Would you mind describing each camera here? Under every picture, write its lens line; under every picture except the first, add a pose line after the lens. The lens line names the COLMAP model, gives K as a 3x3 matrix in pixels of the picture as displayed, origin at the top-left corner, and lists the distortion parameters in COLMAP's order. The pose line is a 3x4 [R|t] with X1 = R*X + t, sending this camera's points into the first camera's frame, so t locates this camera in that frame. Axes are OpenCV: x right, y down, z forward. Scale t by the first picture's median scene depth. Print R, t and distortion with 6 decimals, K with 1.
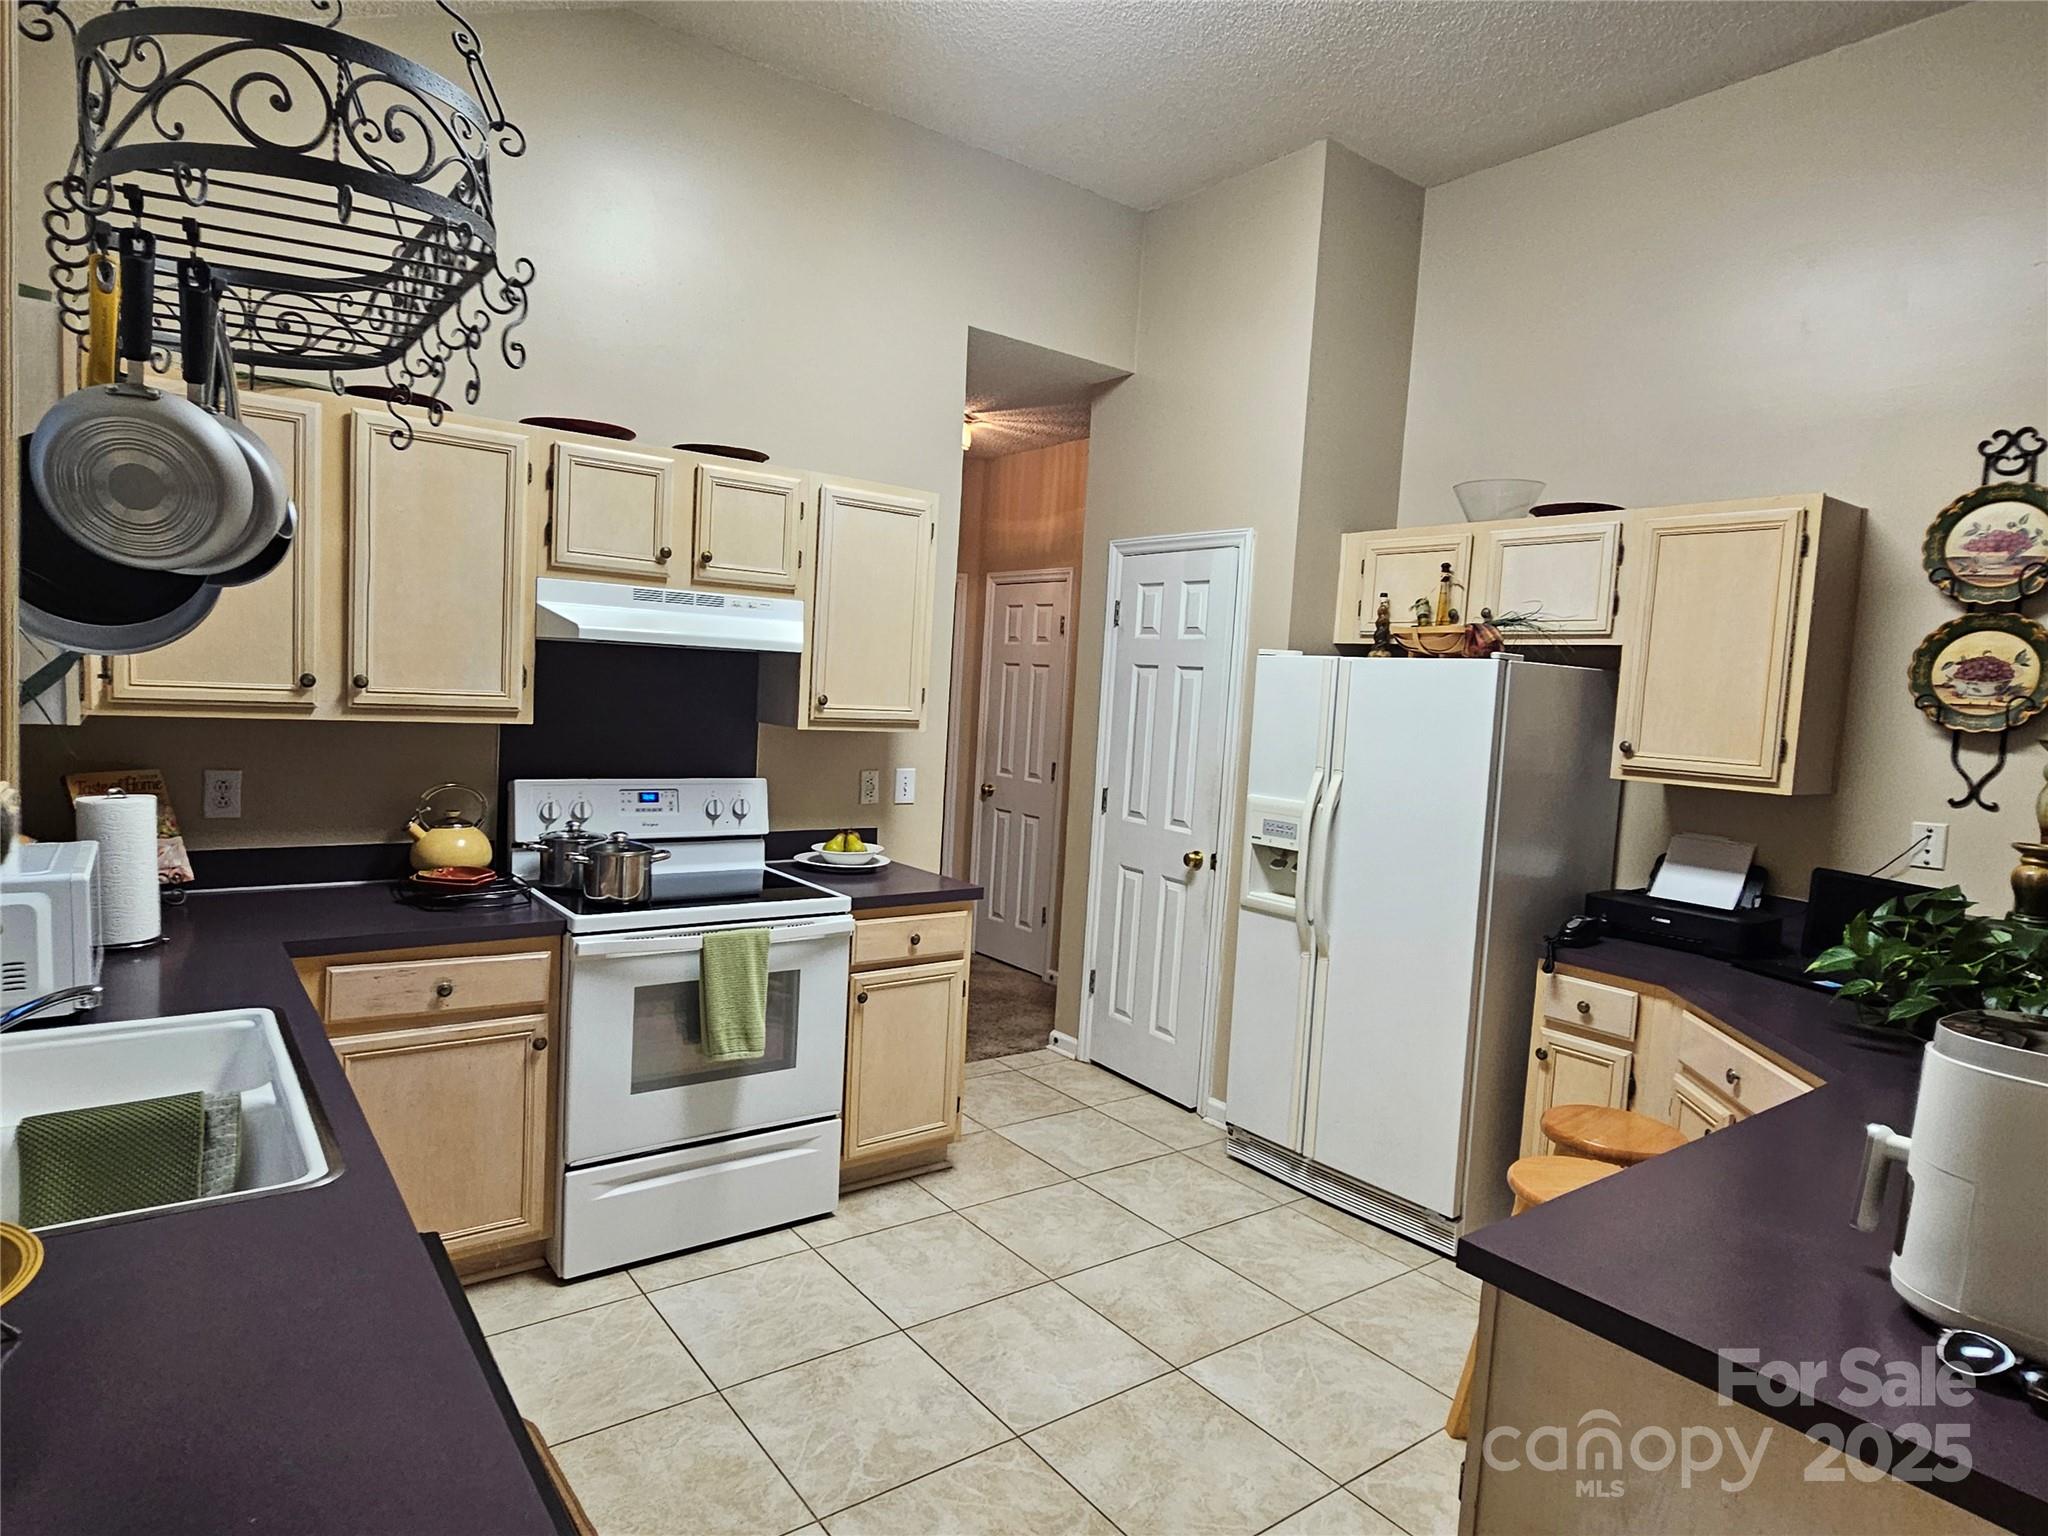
lens RADIAL K [[1159.7, 0, 1005.0], [0, 1159.7, 773.5], [0, 0, 1]] dist [-0.003894, -0.002262]
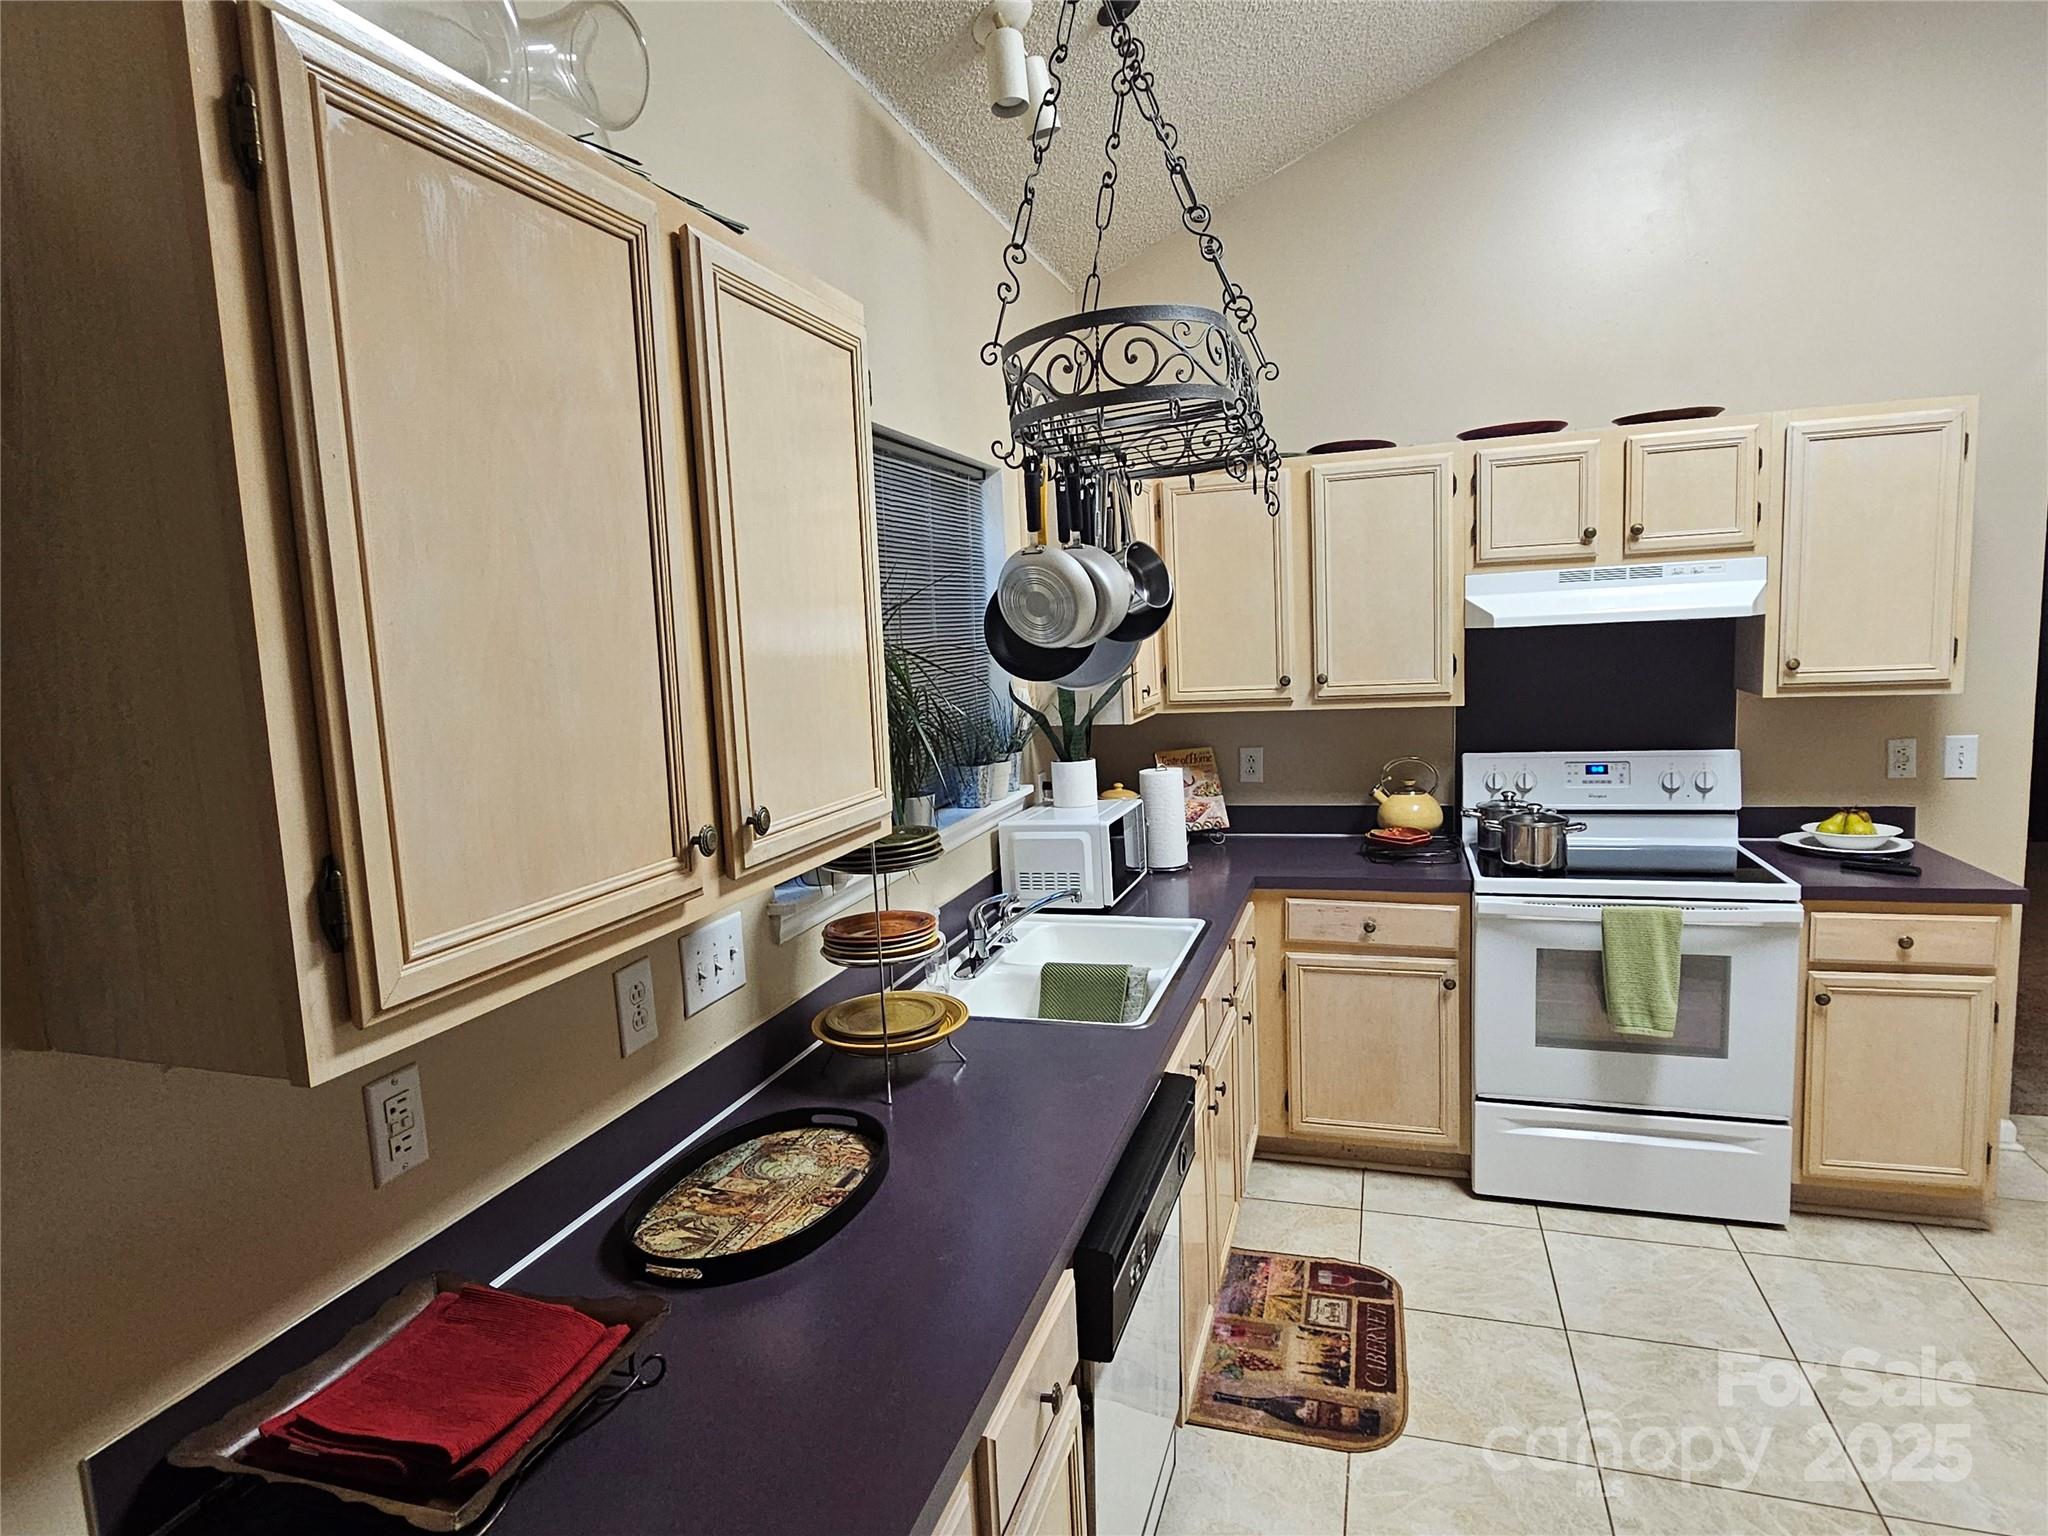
lens RADIAL K [[1159.7, 0, 1005.0], [0, 1159.7, 773.5], [0, 0, 1]] dist [-0.003894, -0.002262]
pose [[0.569160, 0.017713, -0.822036, 0.265339], [0.016806, 0.999308, 0.033168, -0.021104], [0.822055, -0.032693, 0.568469, -0.015320]]
